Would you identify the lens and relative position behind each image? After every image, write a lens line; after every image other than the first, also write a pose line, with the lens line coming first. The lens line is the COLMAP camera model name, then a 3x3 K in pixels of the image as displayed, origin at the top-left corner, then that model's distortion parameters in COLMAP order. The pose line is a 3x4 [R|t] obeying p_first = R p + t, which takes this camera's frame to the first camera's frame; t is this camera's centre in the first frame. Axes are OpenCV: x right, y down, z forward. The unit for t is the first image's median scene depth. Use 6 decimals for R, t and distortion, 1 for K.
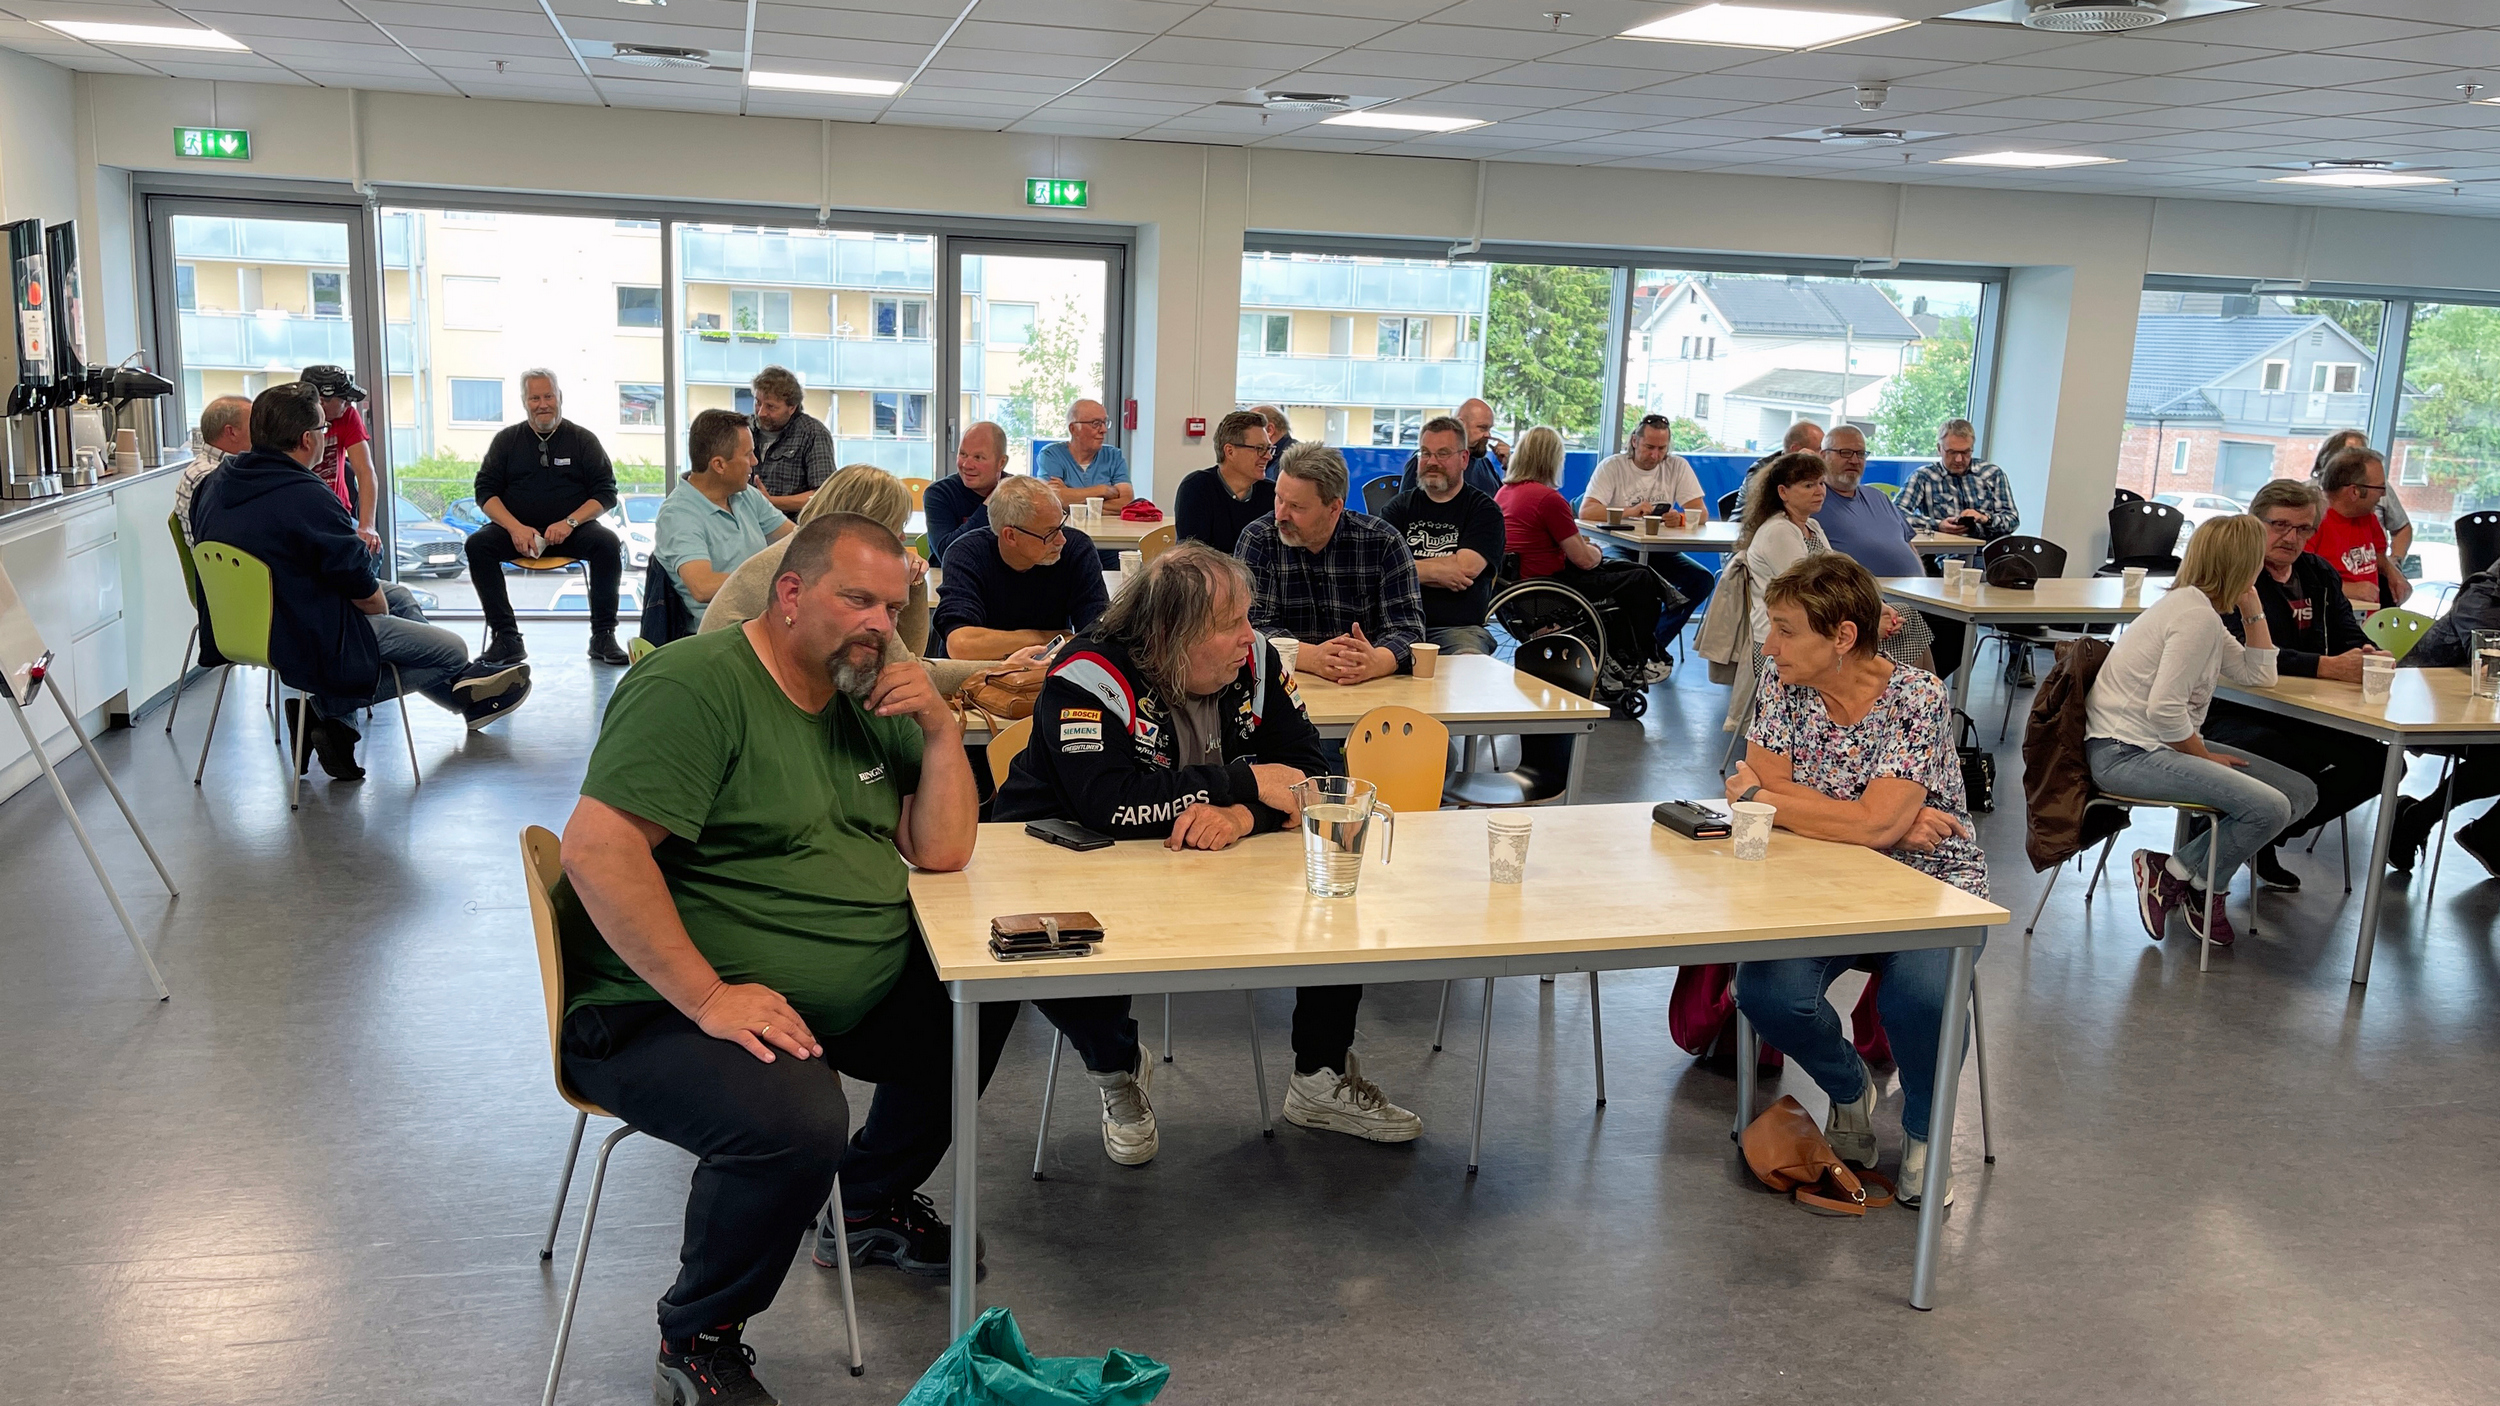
lens RADIAL K [[1896.4, 0, 1250.0], [0, 1896.4, 703.0], [0, 0, 1]] dist [0.026933, -0.002598]
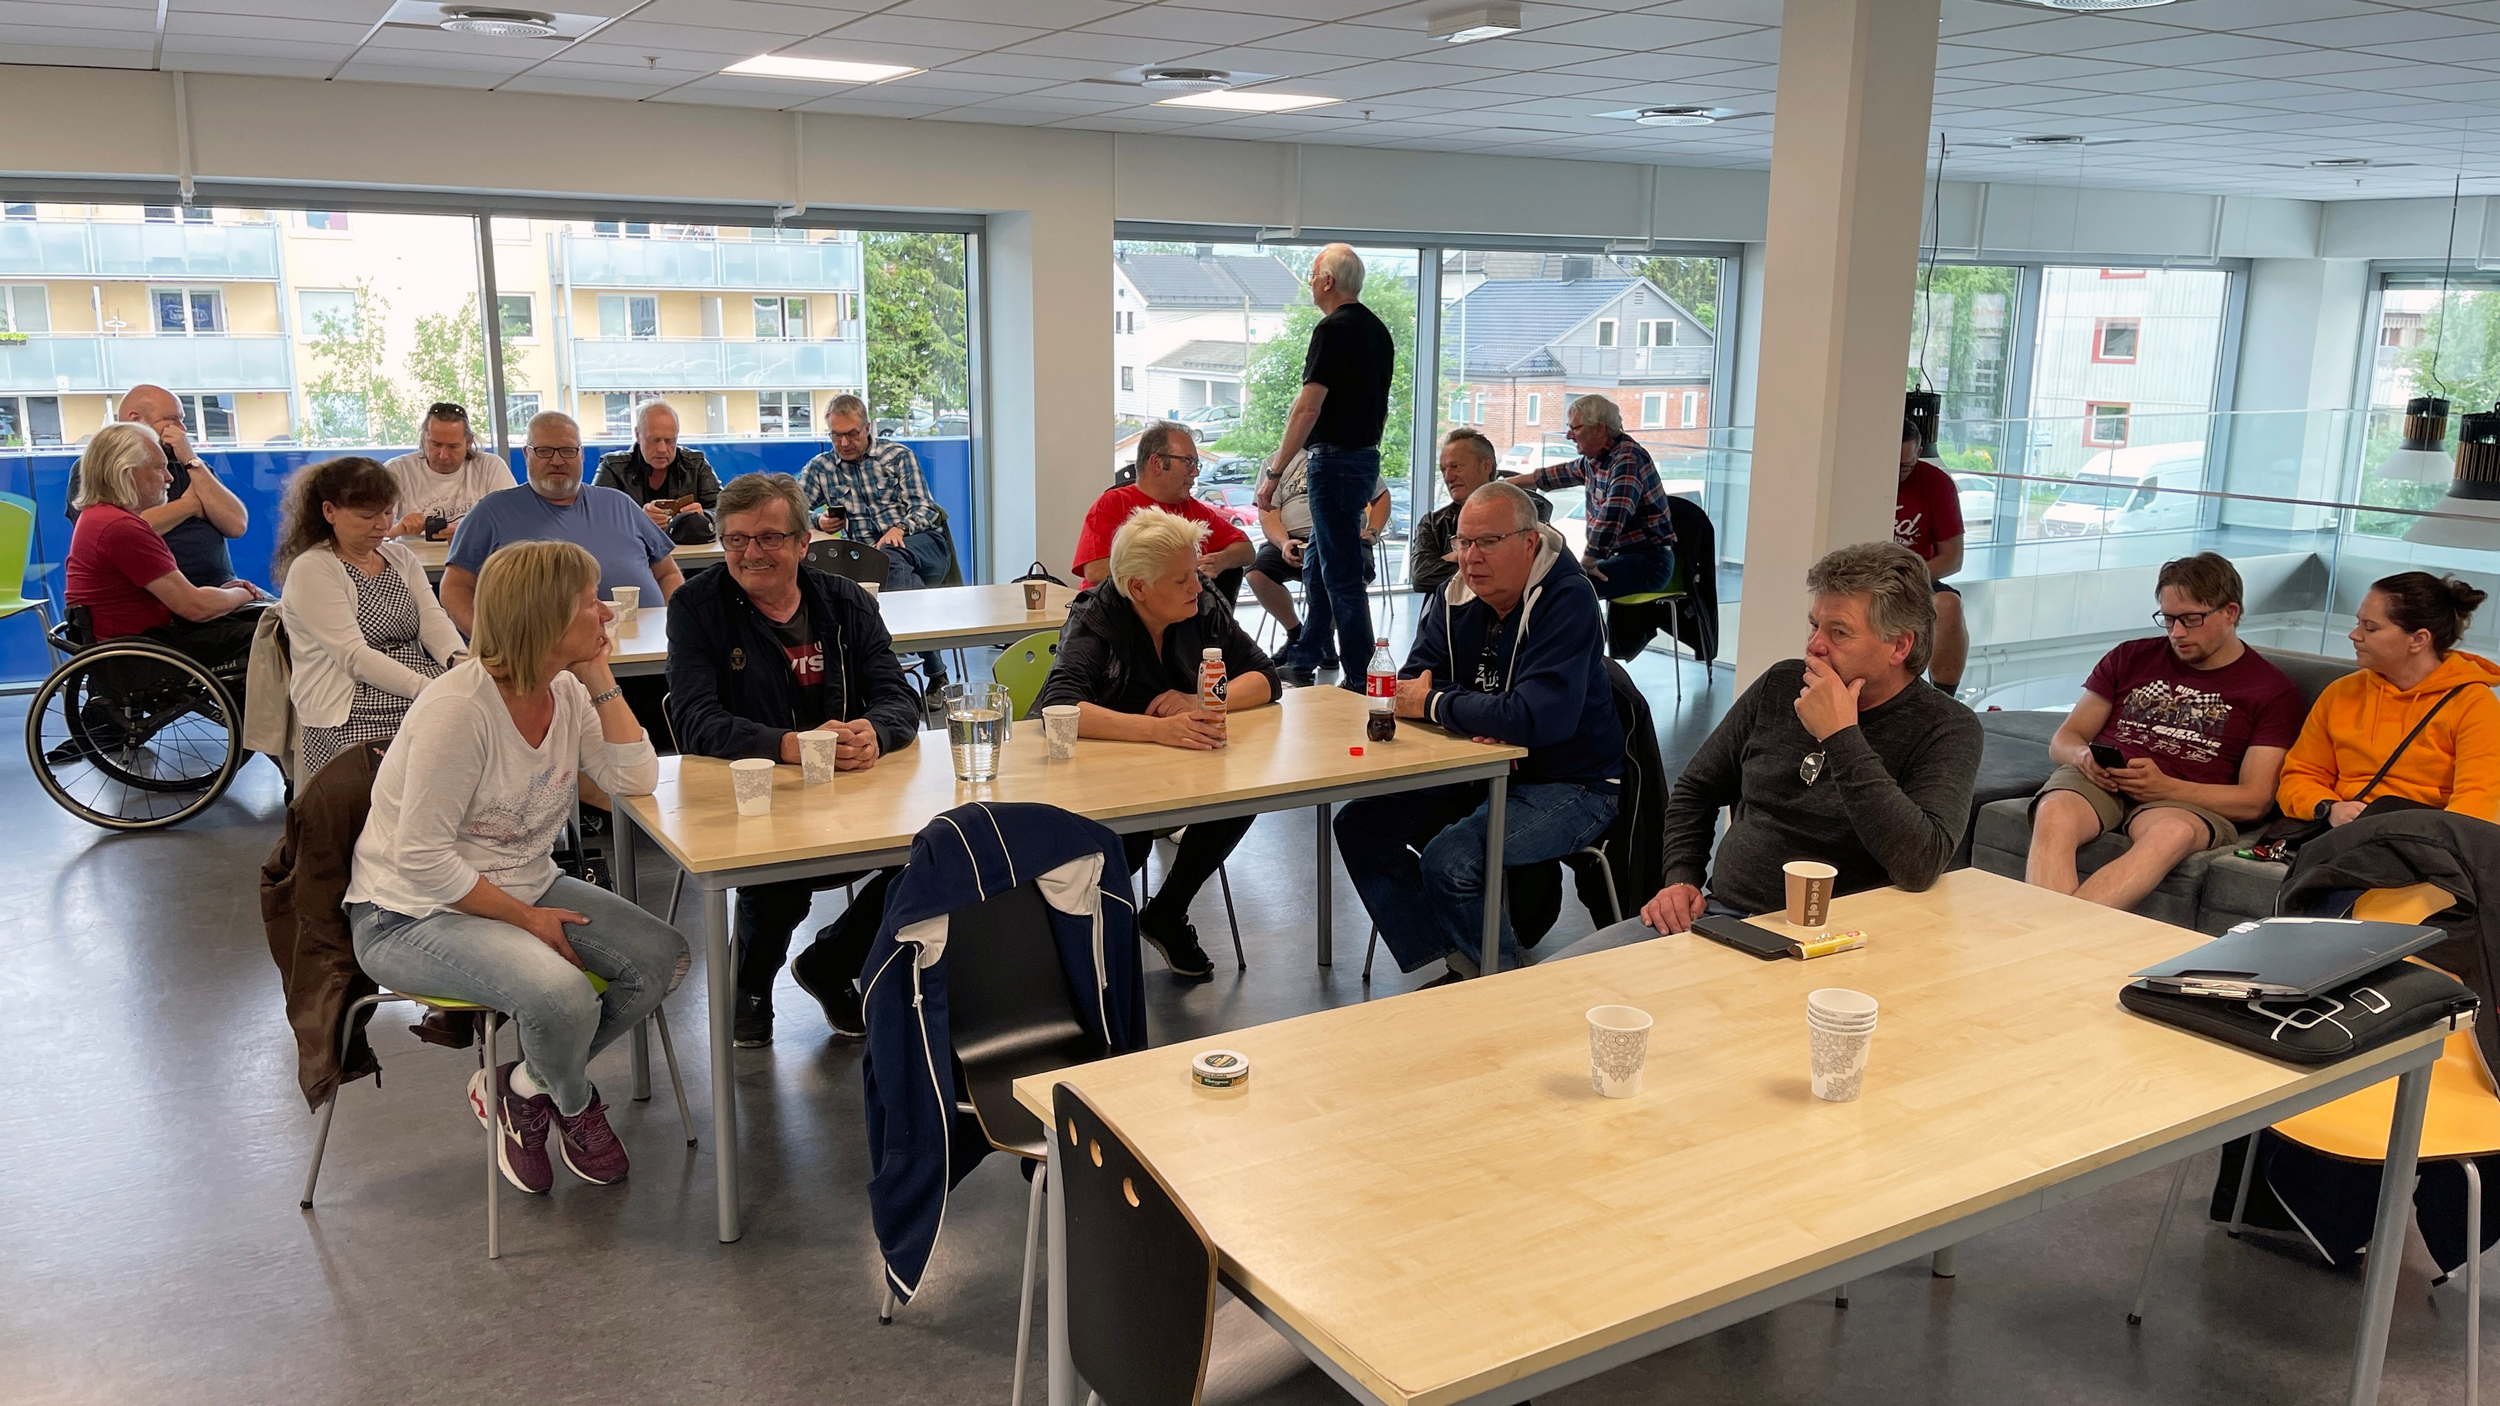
lens RADIAL K [[1825.7, 0, 1250.0], [0, 1825.7, 703.0], [0, 0, 1]] dist [0.050833, -0.057743]
pose [[0.961931, -0.083190, 0.260324, 0.319242], [0.078477, 0.996509, 0.028468, -0.023410], [-0.261784, -0.006955, 0.965101, 0.178878]]
